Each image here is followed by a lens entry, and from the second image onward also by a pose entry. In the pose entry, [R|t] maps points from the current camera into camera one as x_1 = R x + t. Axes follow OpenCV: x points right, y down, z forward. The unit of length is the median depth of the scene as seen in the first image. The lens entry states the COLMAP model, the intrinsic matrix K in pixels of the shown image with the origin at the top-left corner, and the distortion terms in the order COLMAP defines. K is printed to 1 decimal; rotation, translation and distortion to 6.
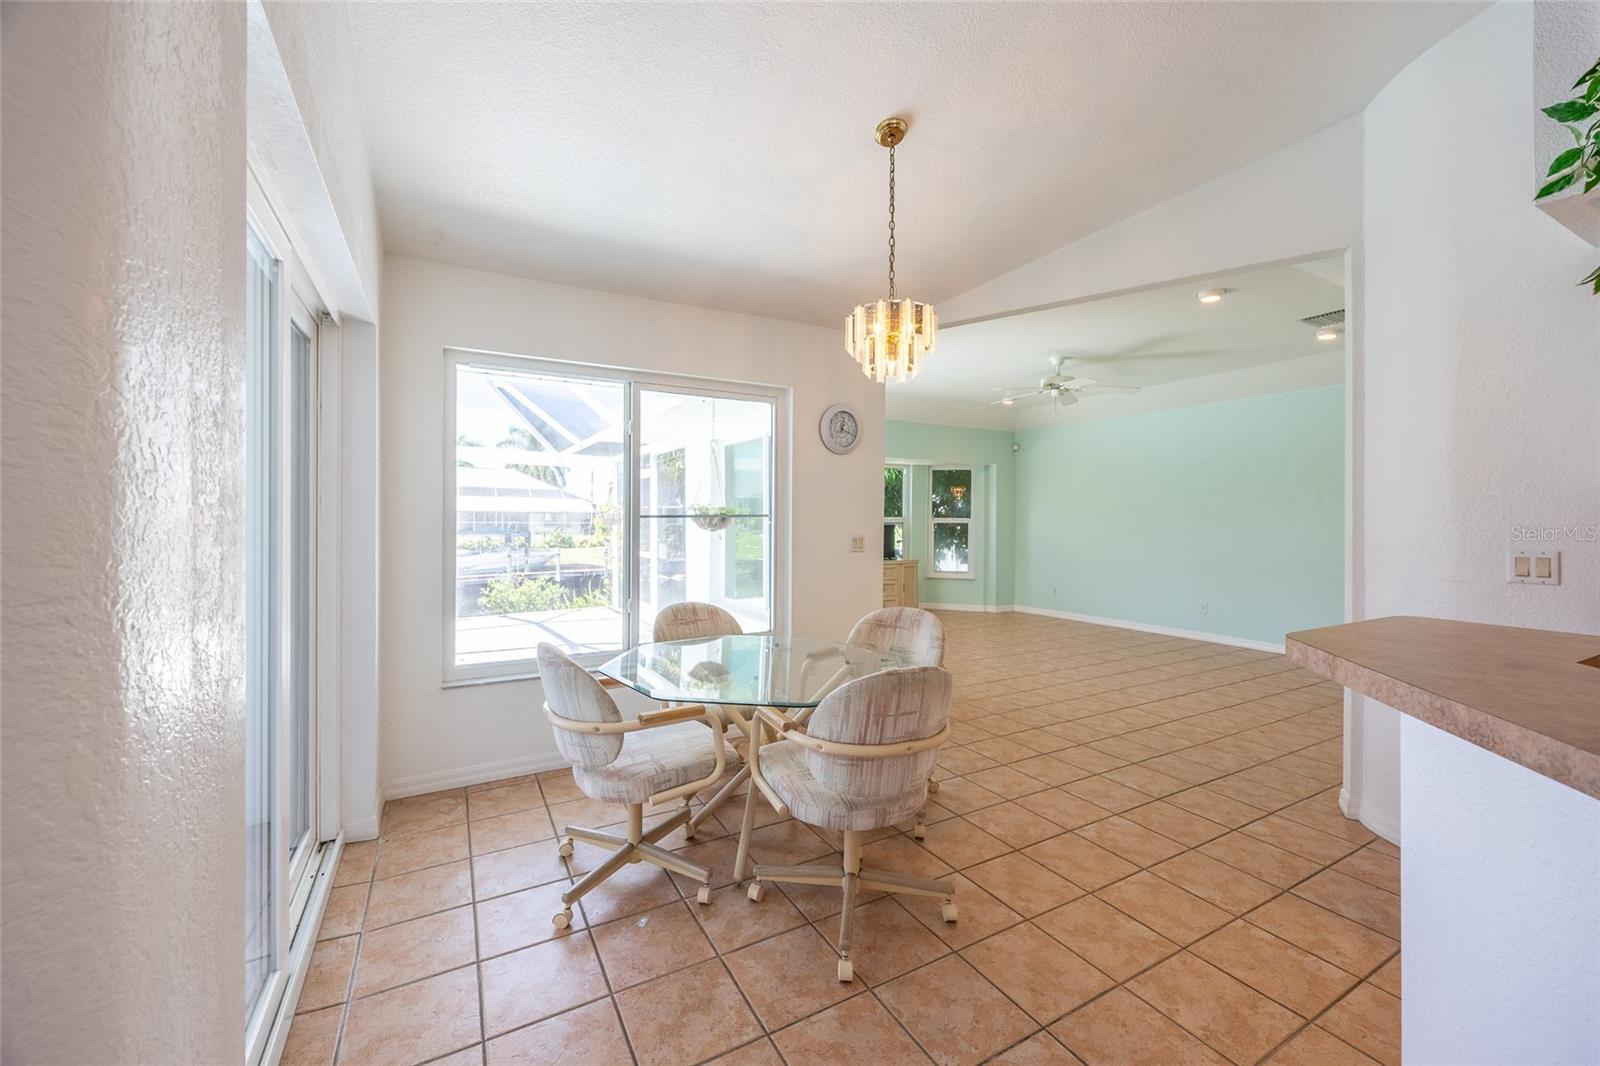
lens RADIAL K [[617.7, 0, 792.1], [0, 617.7, 523.6], [0, 0, 1]] dist [0.002703, 0.000005]
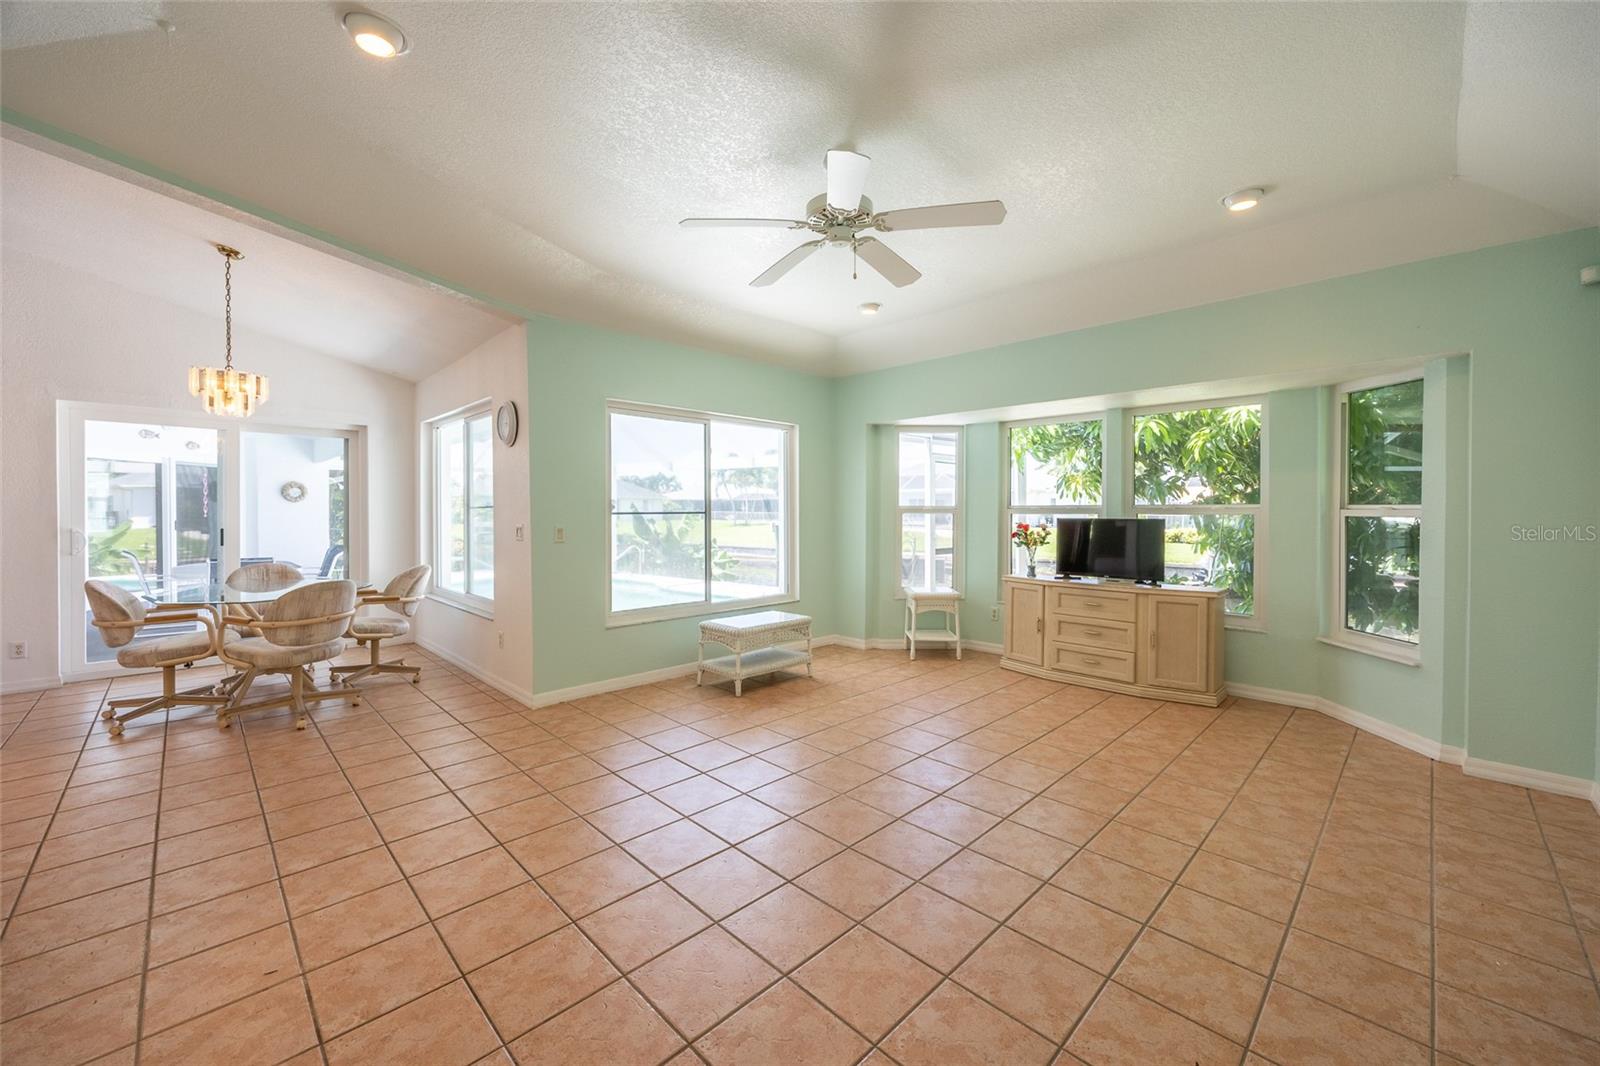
lens RADIAL K [[617.7, 0, 798.8], [0, 617.7, 519.4], [0, 0, 1]] dist [0.002703, 0.000005]
pose [[0.271493, 0.006838, -0.962416, 0.564475], [-0.004936, 0.999972, 0.005713, 0.000039], [0.962428, 0.003199, 0.271519, 0.542202]]
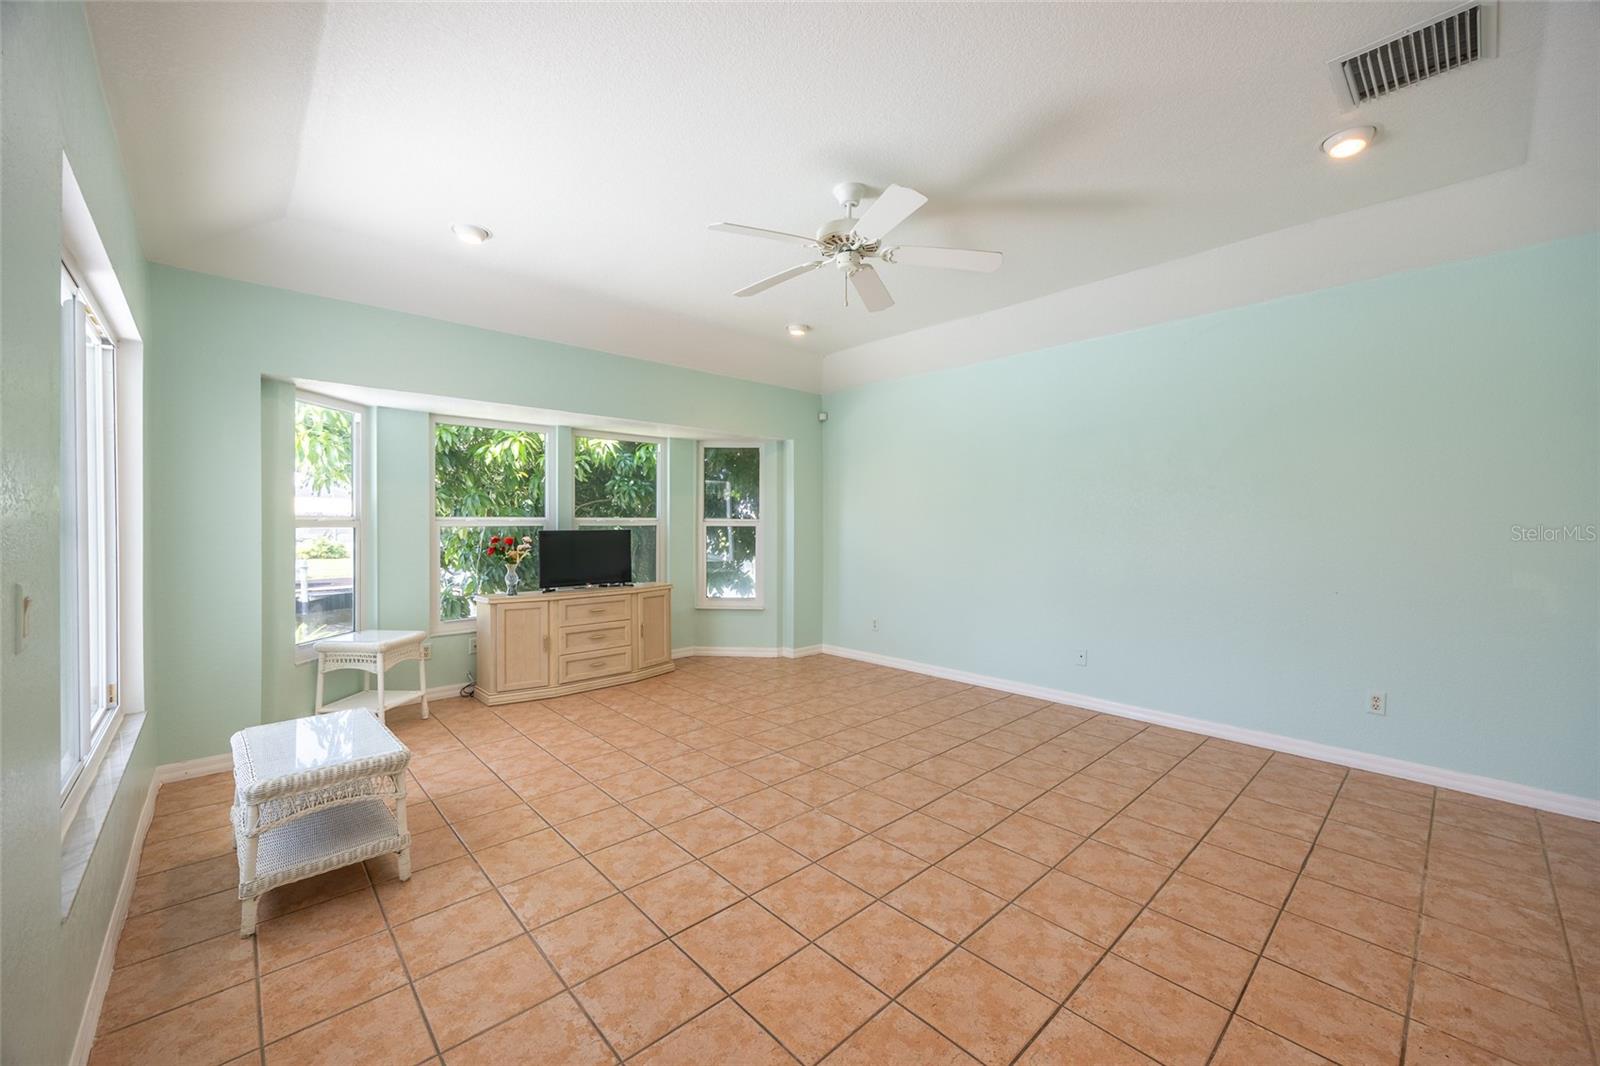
lens RADIAL K [[617.7, 0, 794.1], [0, 617.7, 527.4], [0, 0, 1]] dist [0.002703, 0.000005]
pose [[0.973091, -0.007831, 0.230289, 0.175240], [0.007183, 0.999968, 0.003654, -0.001813], [-0.230310, -0.001902, 0.973115, 0.341567]]
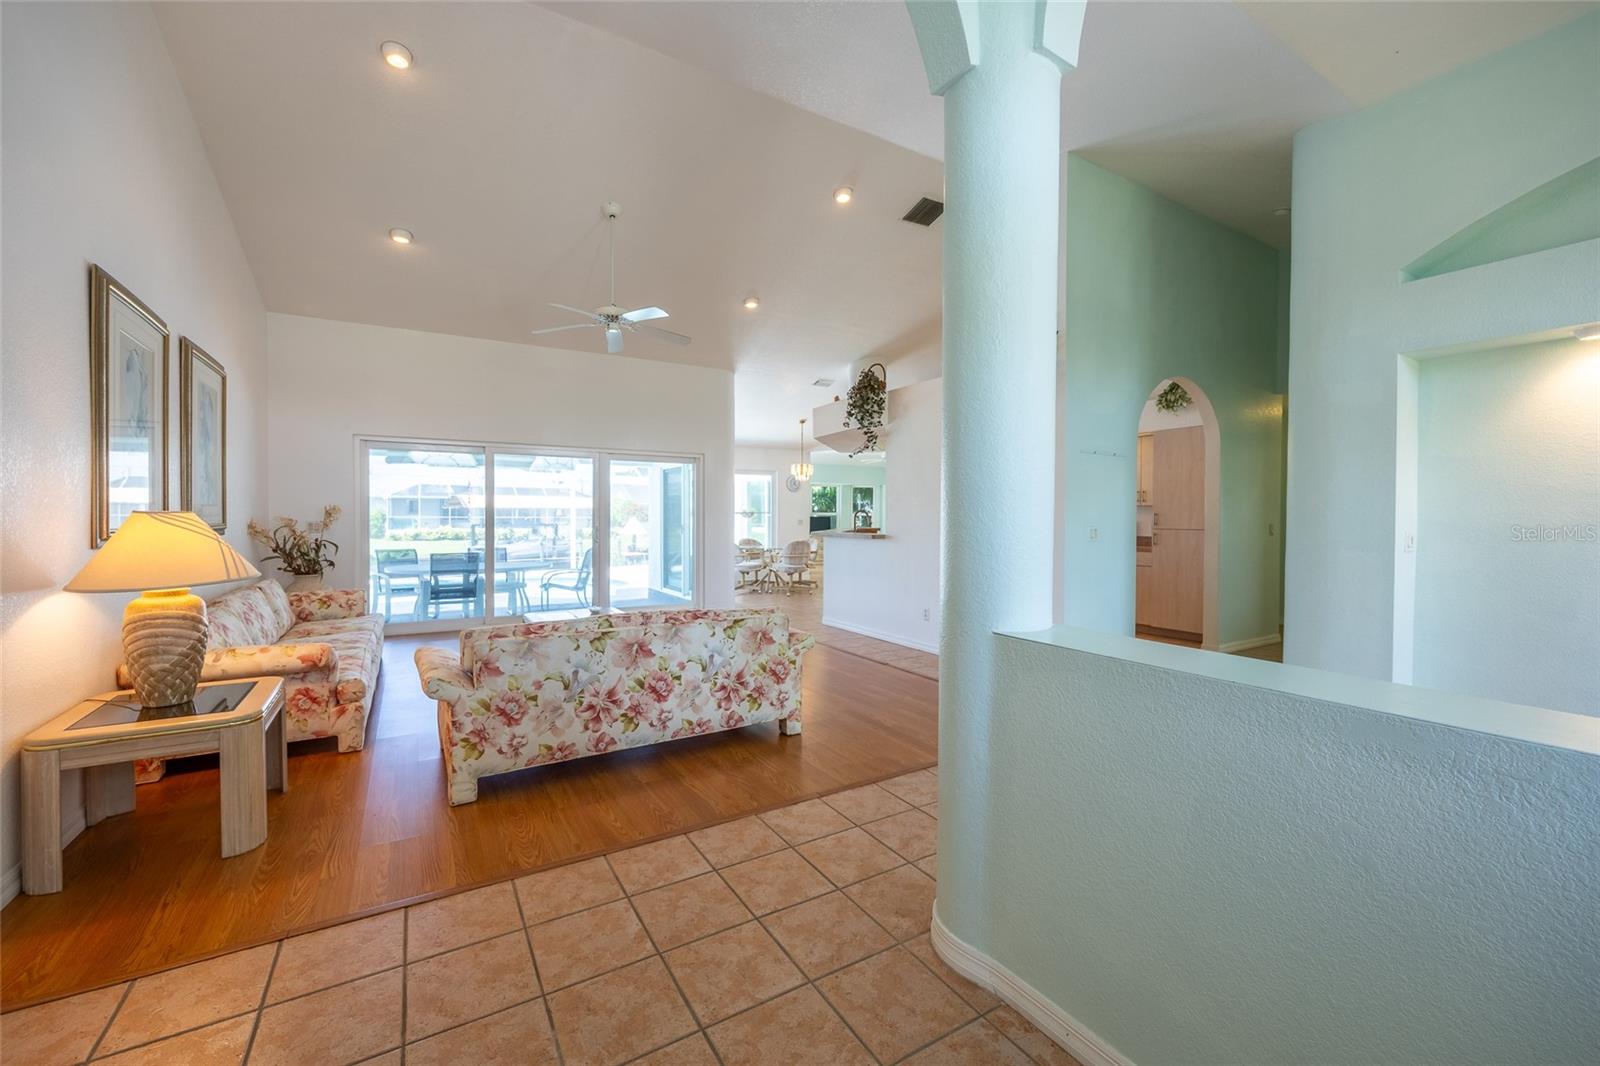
lens RADIAL K [[617.7, 0, 800.5], [0, 617.7, 525.2], [0, 0, 1]] dist [0.002703, 0.000005]
pose [[0.999158, -0.000117, 0.041039, -0.005300], [-0.000277, 0.999954, 0.009603, 0.008868], [-0.041038, -0.009606, 0.999111, -0.882125]]
